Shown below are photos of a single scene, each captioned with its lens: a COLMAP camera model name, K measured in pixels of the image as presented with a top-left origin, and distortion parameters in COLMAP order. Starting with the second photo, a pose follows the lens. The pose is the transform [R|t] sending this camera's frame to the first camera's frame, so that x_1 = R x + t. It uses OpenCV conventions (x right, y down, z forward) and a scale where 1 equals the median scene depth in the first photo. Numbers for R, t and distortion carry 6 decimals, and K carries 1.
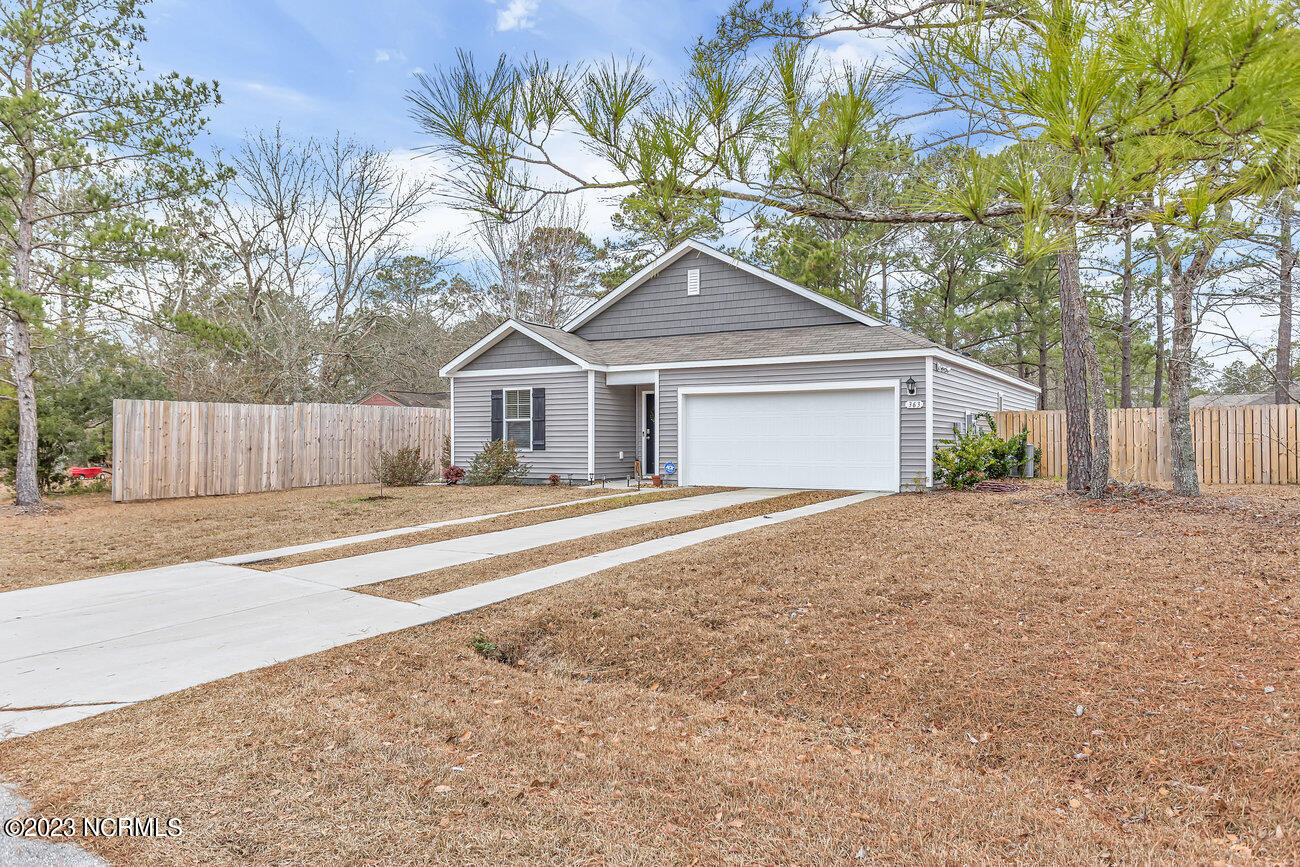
lens RADIAL K [[910.9, 0, 644.6], [0, 910.9, 431.7], [0, 0, 1]] dist [0.009040, 0.000303]
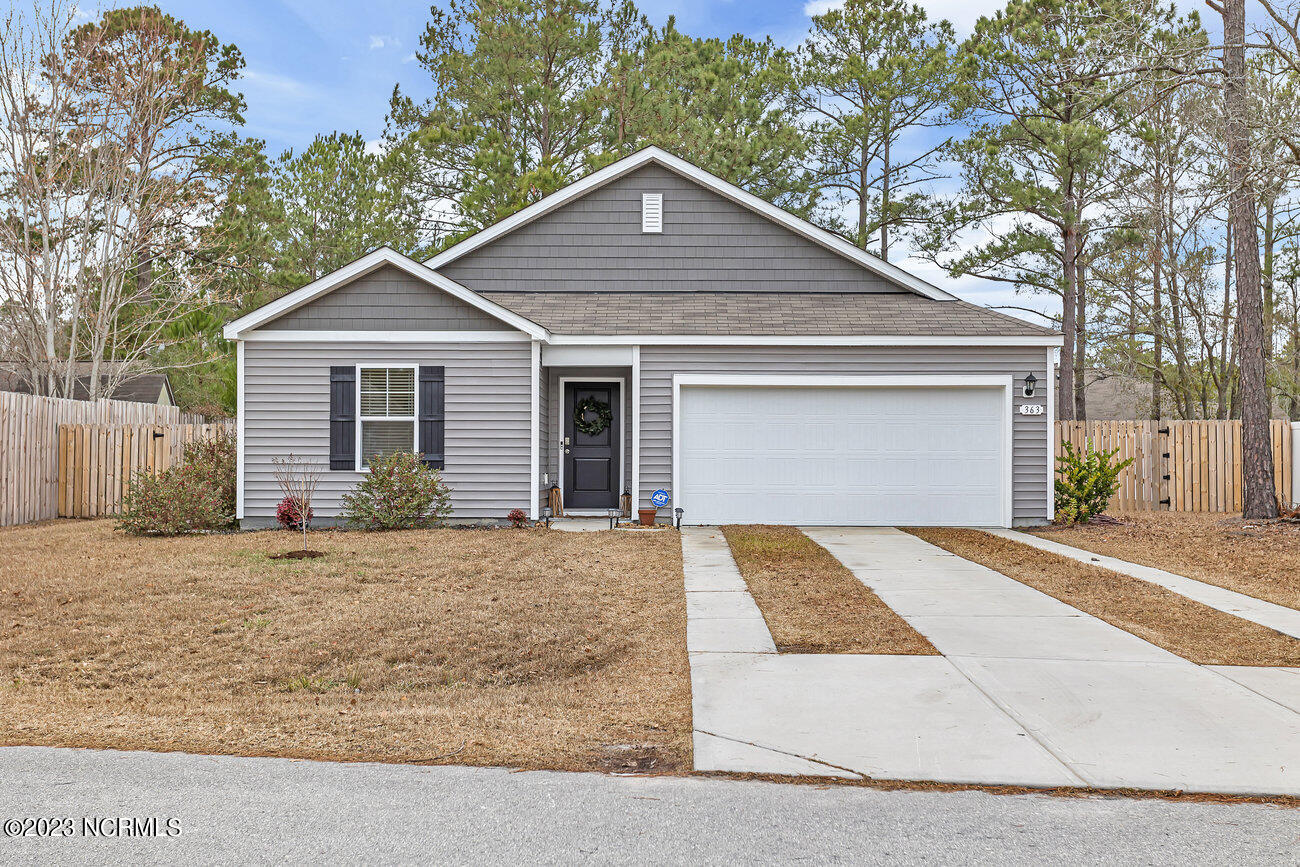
lens RADIAL K [[1459.4, 0, 654.5], [0, 1459.4, 437.0], [0, 0, 1]] dist [-0.000417, 0.000000]
pose [[0.862944, 0.014538, 0.505091, -0.476336], [-0.010927, 0.999889, -0.010112, 0.006649], [-0.505182, 0.003207, 0.863007, 0.101277]]
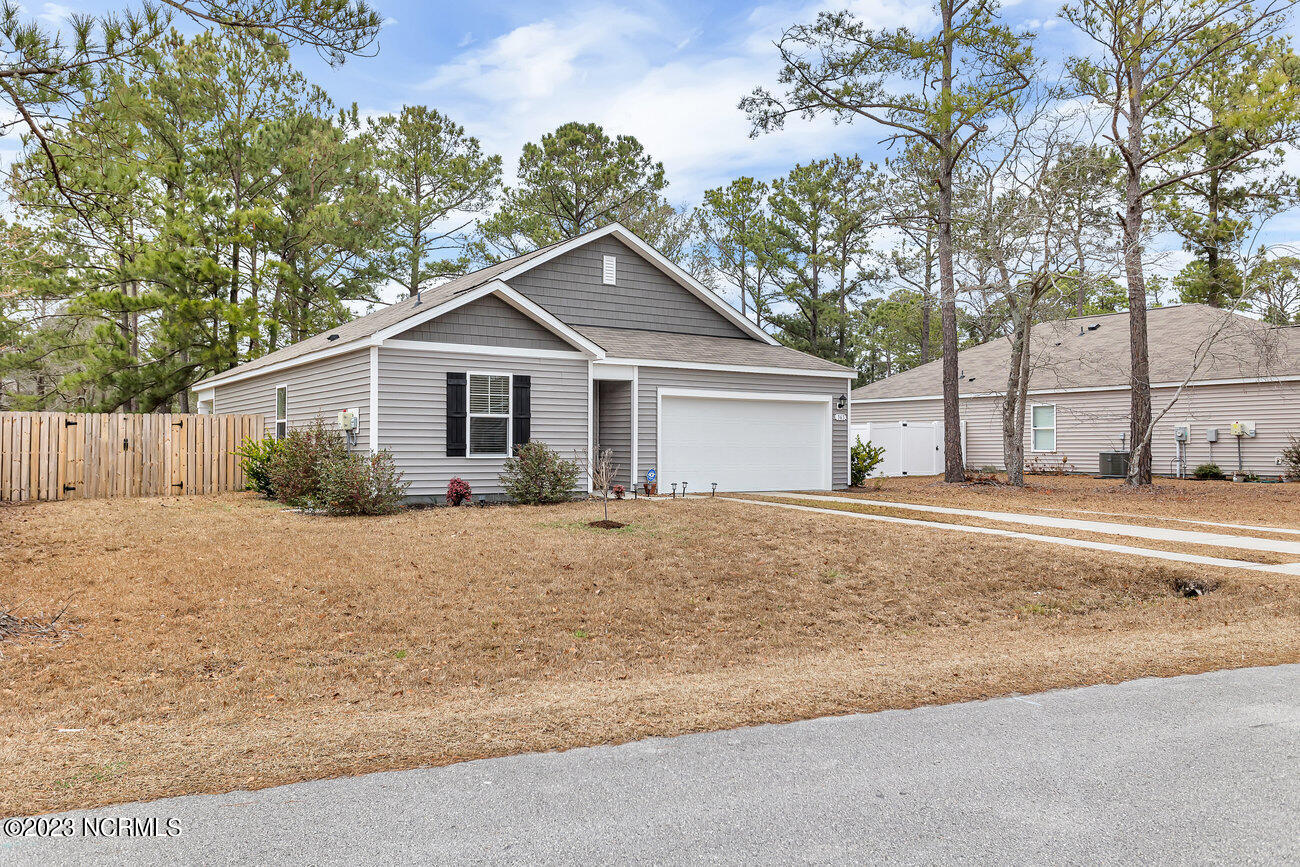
lens RADIAL K [[1013.0, 0, 647.5], [0, 1013.0, 430.0], [0, 0, 1]] dist [0.073042, 0.002920]
pose [[0.433015, 0.020450, 0.901155, -0.848597], [-0.015423, 0.999764, -0.015277, 0.009627], [-0.901255, -0.007283, 0.433228, 0.535525]]
